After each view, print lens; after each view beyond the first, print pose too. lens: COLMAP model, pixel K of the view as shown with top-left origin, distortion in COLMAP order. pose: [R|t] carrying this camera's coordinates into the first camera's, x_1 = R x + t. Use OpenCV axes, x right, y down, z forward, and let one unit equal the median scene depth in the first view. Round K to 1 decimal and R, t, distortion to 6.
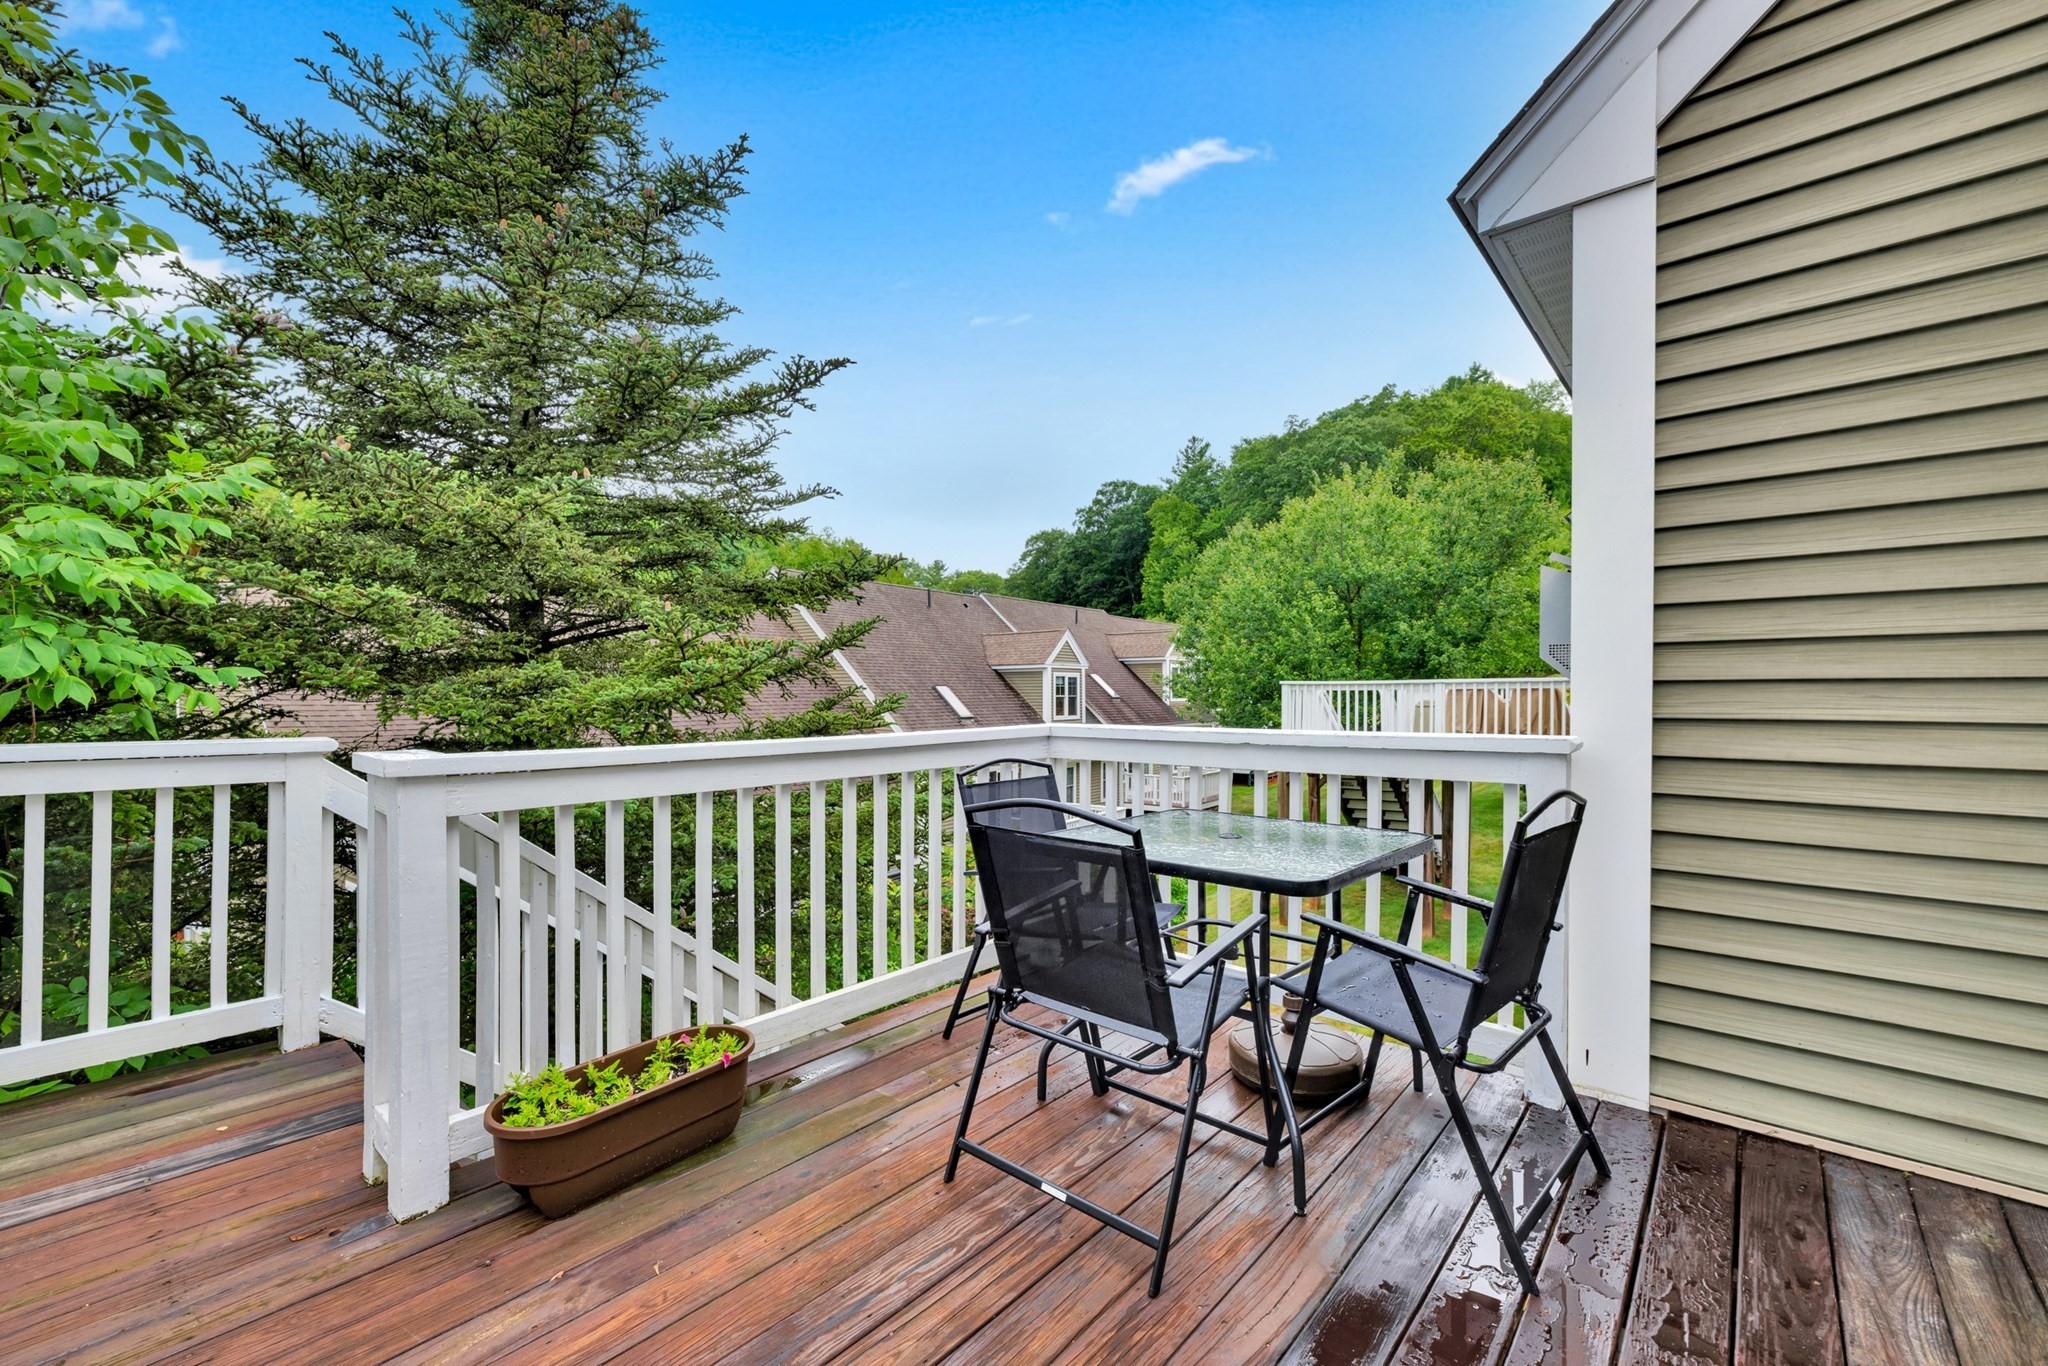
lens RADIAL K [[987.1, 0, 1024.0], [0, 987.1, 683.0], [0, 0, 1]] dist [-0.001409, -0.000355]
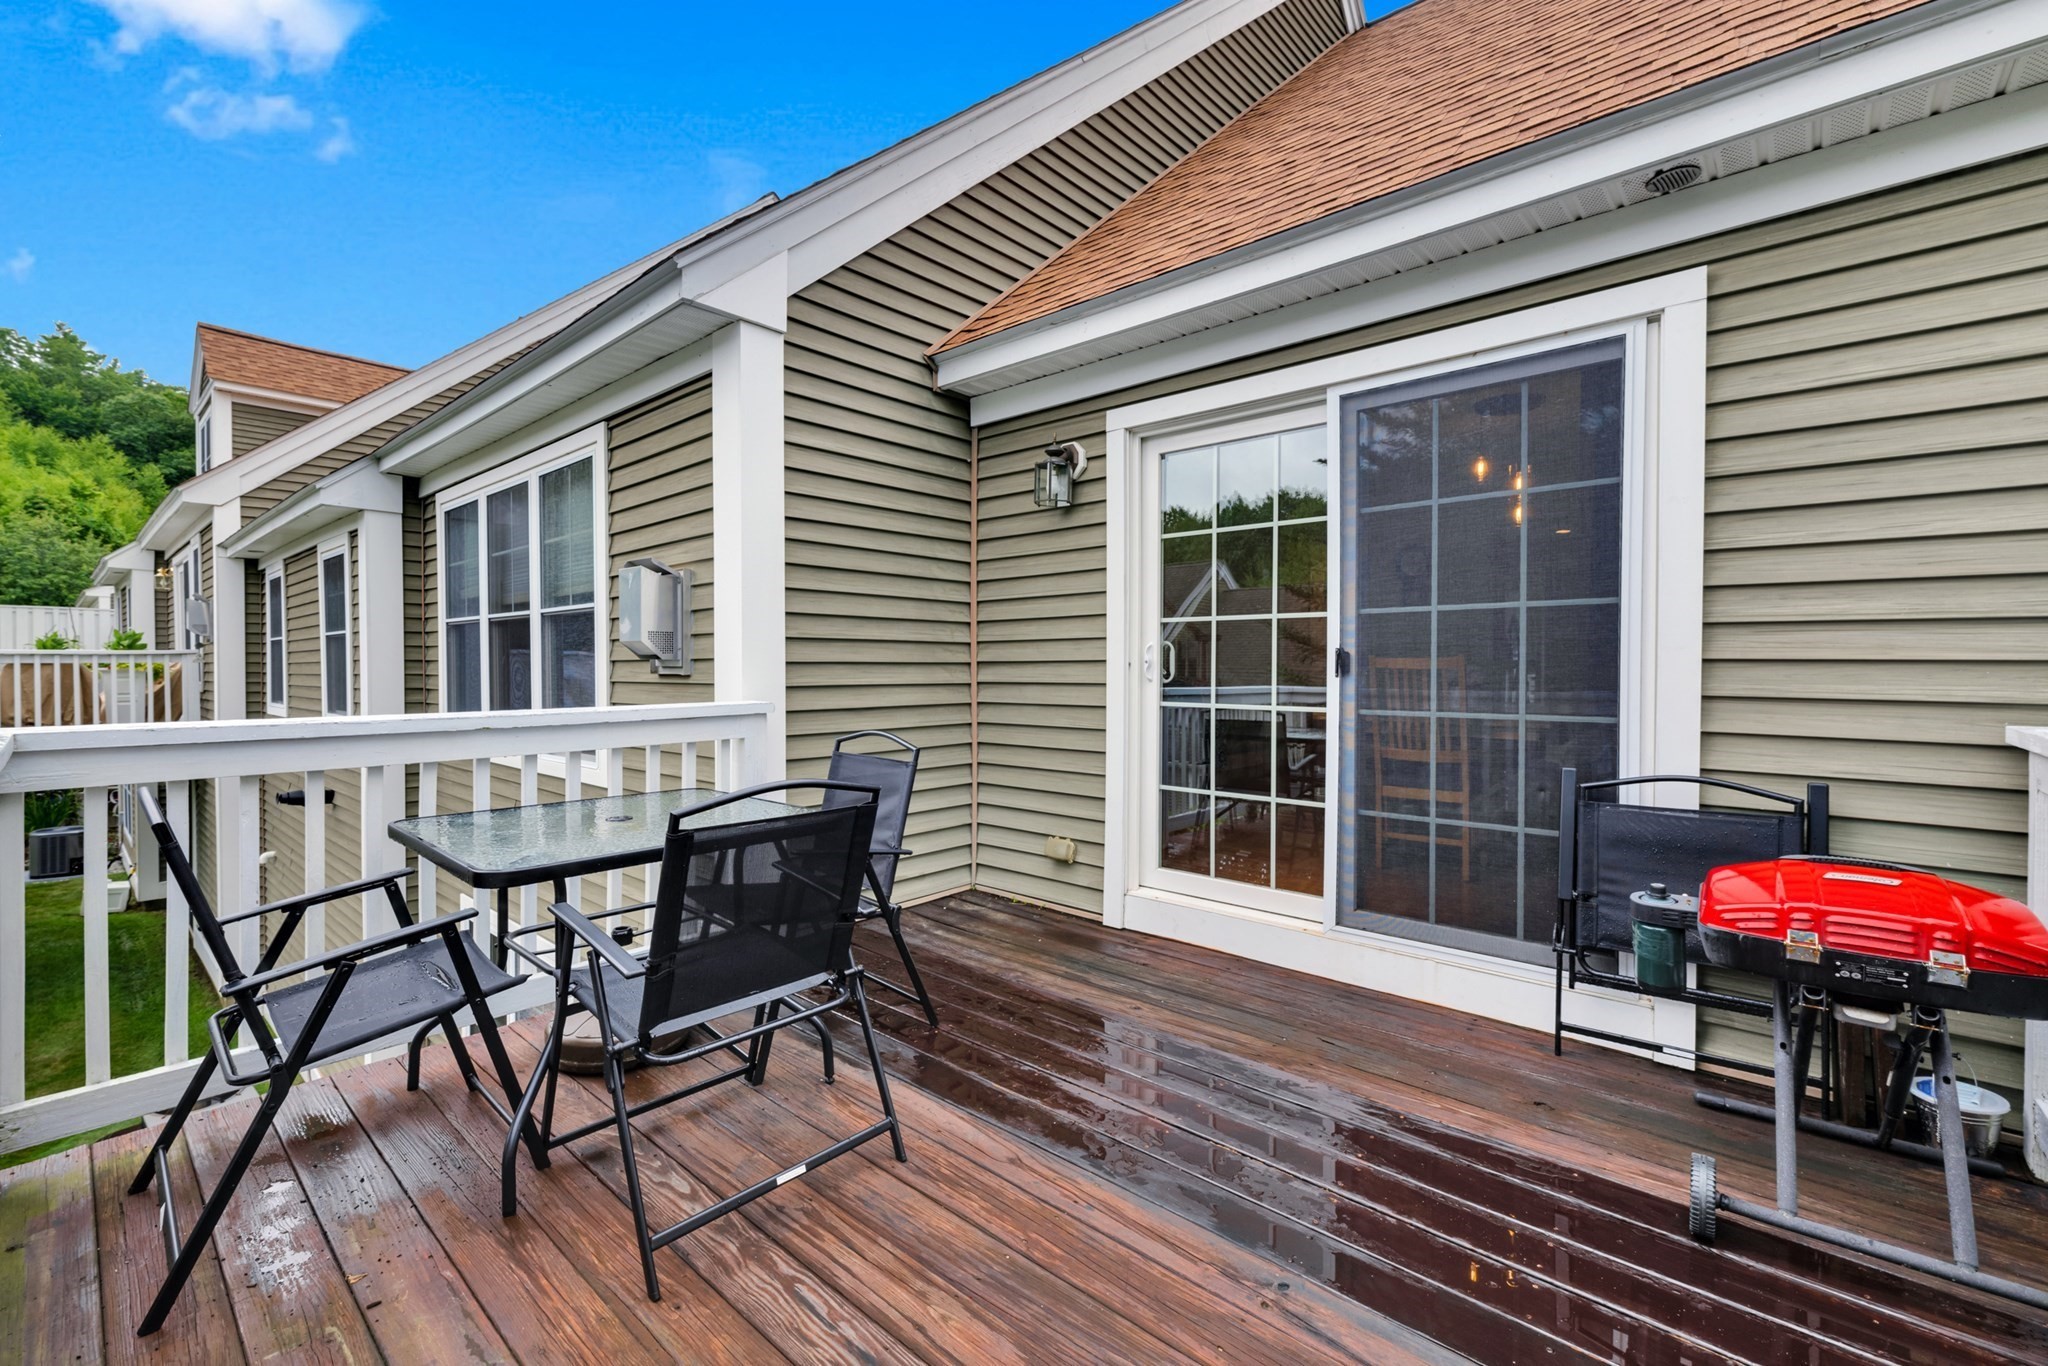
lens RADIAL K [[873.0, 0, 1024.0], [0, 873.0, 683.0], [0, 0, 1]] dist [-0.000152, 0.000010]
pose [[-0.074032, -0.012034, 0.997183, -0.770373], [-0.010720, 0.999879, 0.011271, 0.009480], [-0.997198, -0.009855, -0.074152, 0.756638]]
